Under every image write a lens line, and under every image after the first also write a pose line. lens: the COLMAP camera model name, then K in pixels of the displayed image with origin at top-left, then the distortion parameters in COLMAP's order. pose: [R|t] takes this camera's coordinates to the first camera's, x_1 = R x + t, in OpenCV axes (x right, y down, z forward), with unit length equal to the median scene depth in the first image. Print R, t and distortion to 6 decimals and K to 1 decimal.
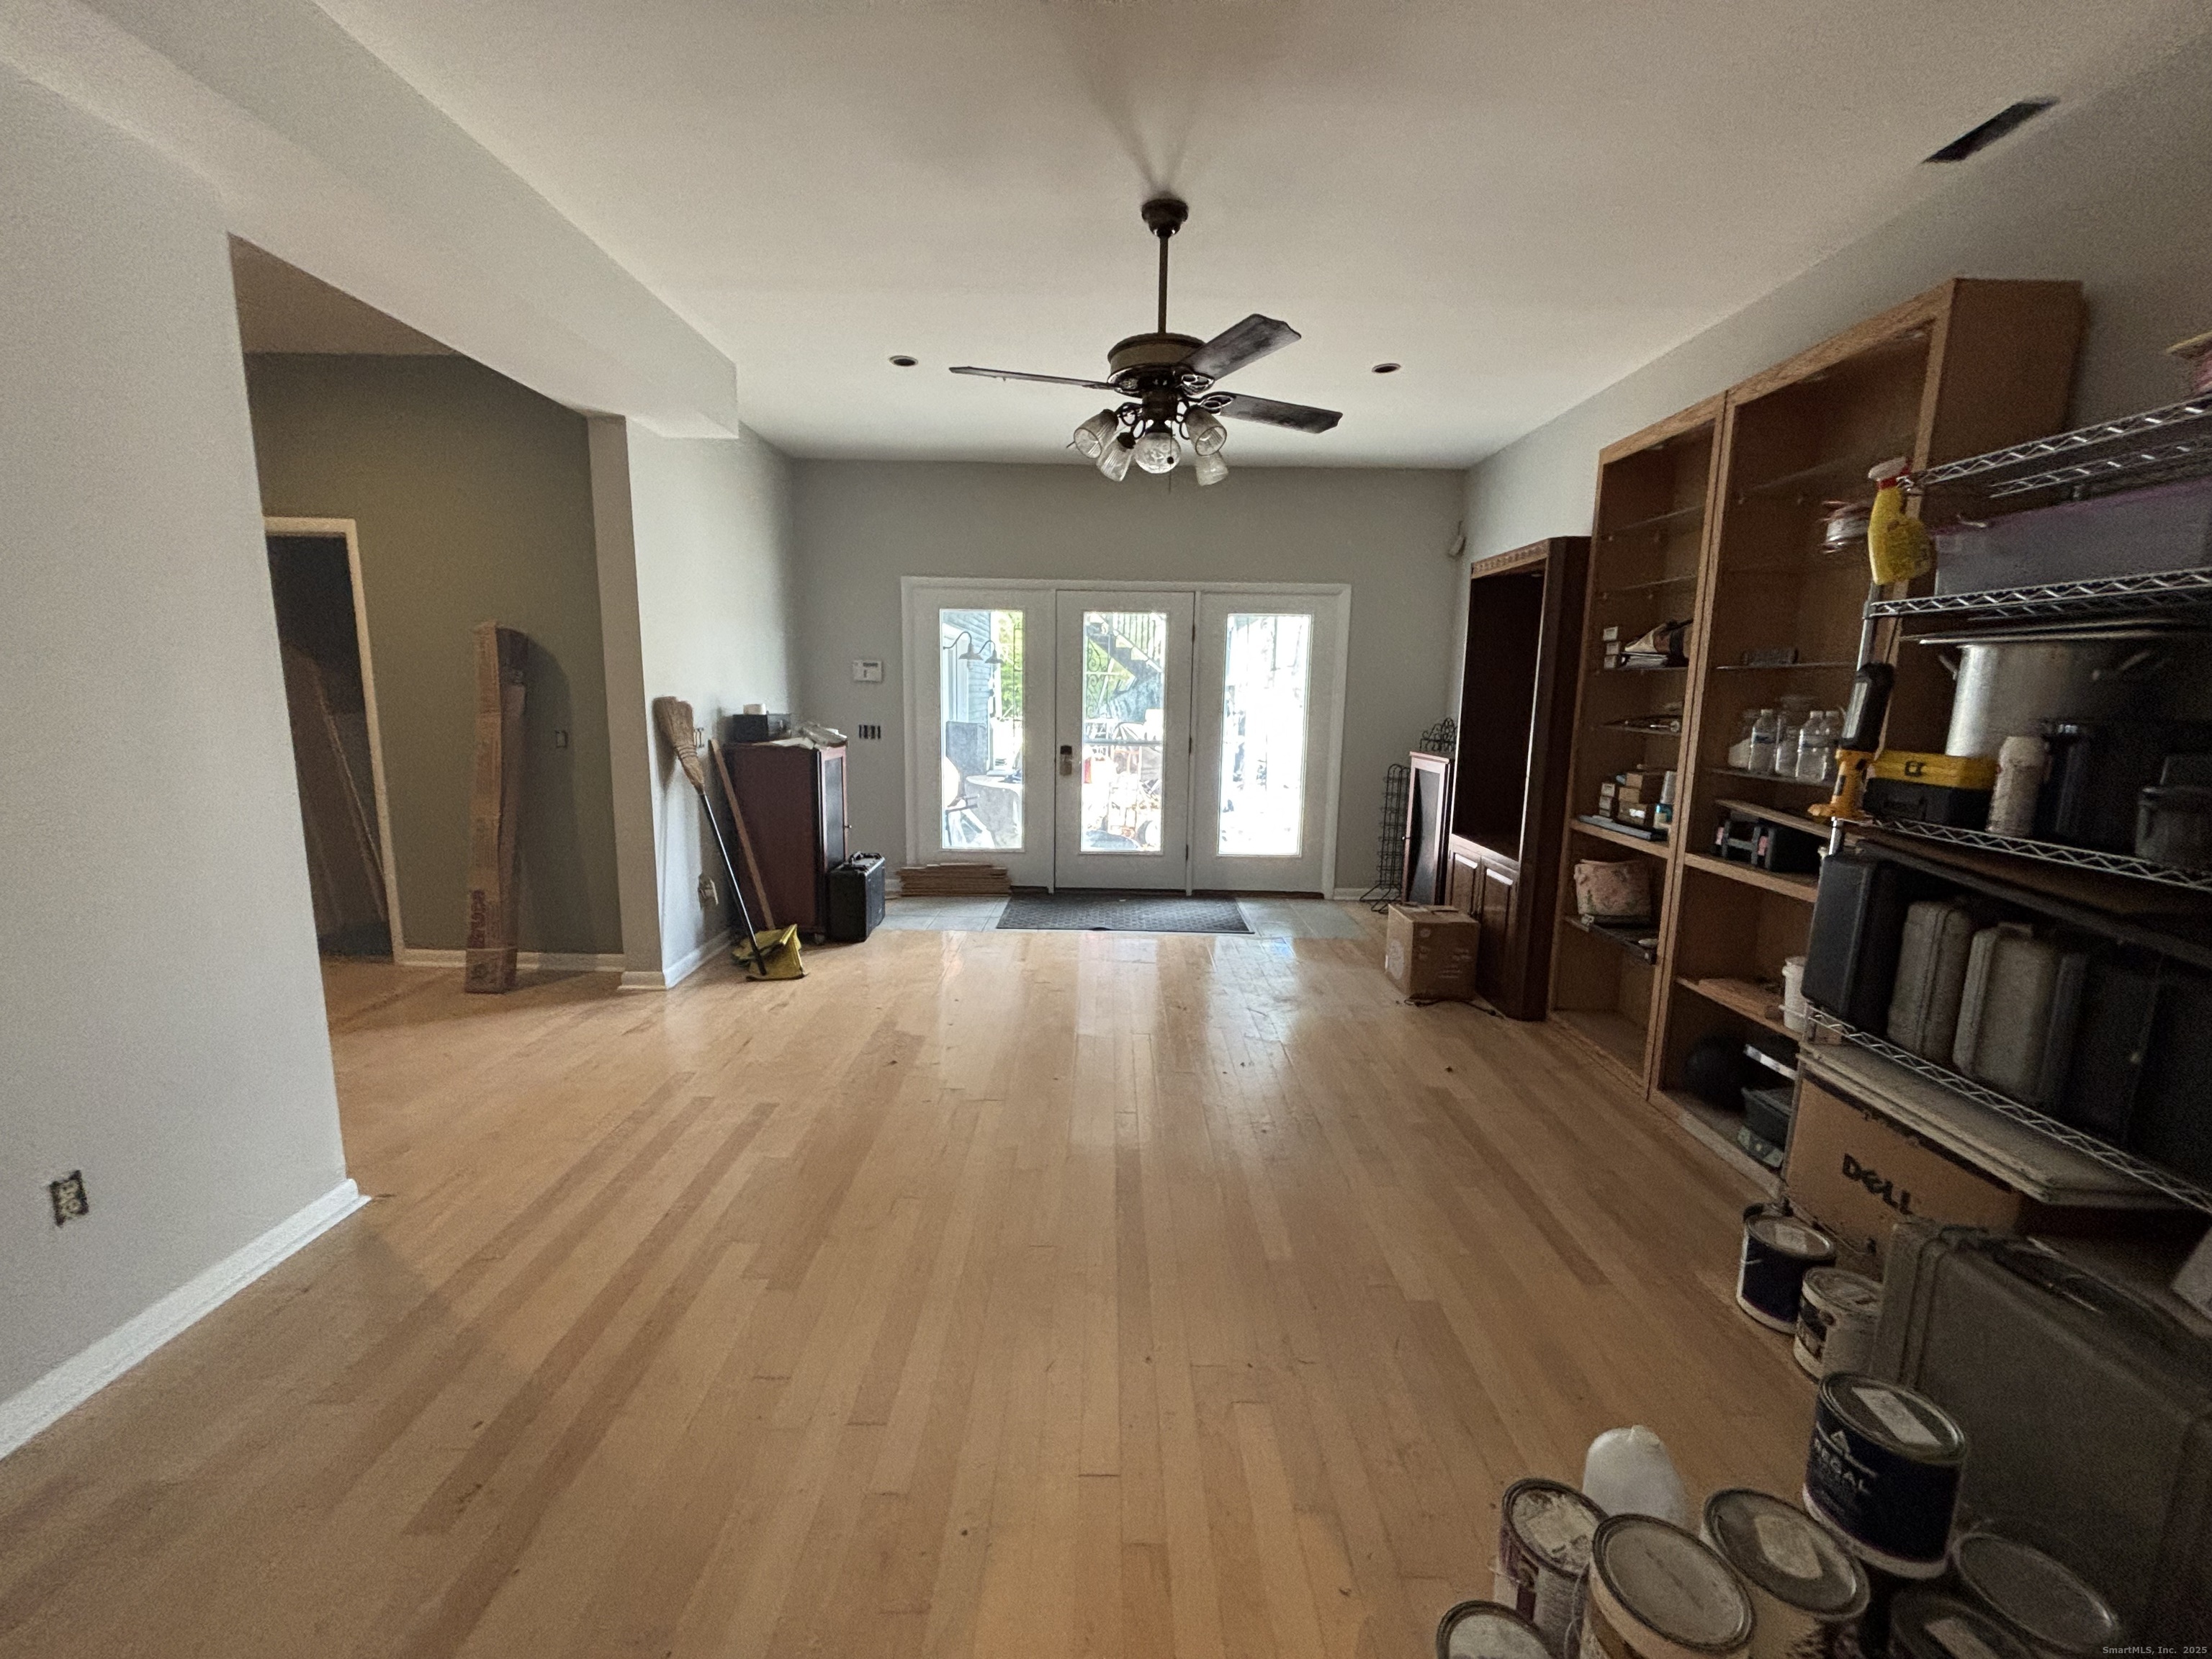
lens RADIAL K [[887.2, 0, 1111.1], [0, 887.2, 826.2], [0, 0, 1]] dist [0.004377, -0.001363]
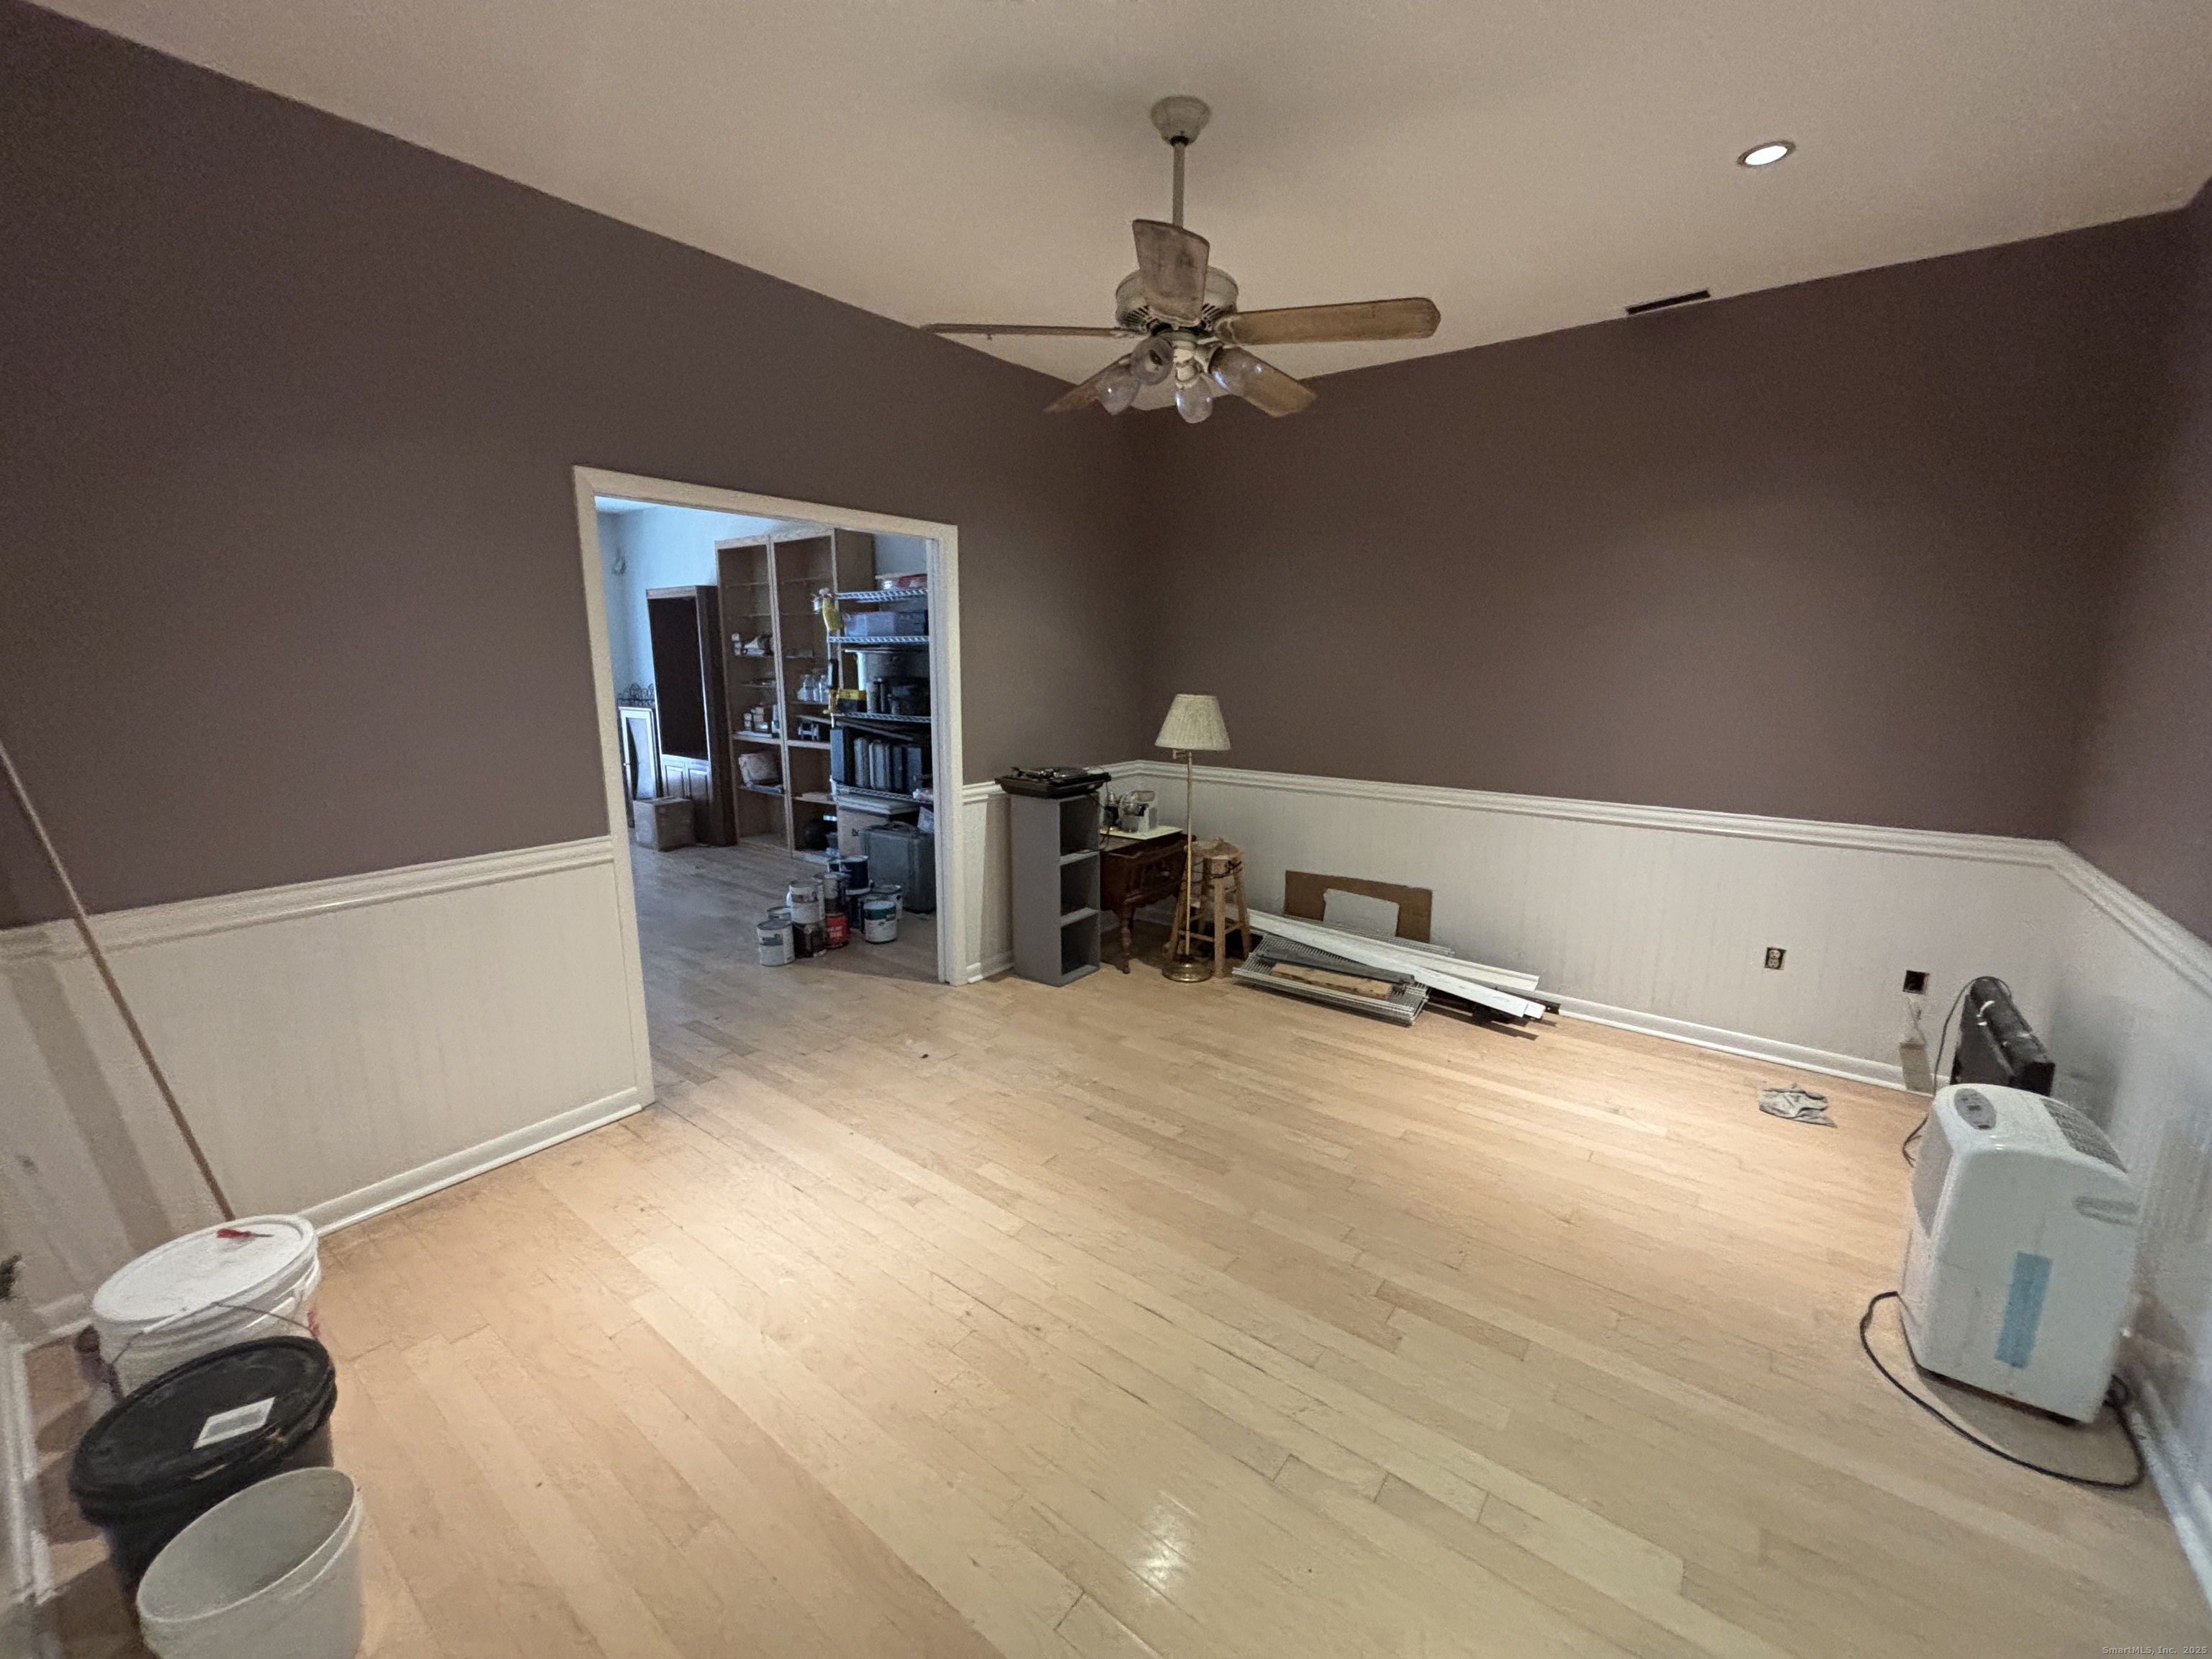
lens RADIAL K [[887.2, 0, 1102.2], [0, 887.2, 821.9], [0, 0, 1]] dist [0.004377, -0.001363]
pose [[0.605946, -0.162398, 0.778753, -0.646327], [0.131475, 0.985923, 0.103299, 0.106813], [-0.784566, 0.039793, 0.618767, -0.995516]]
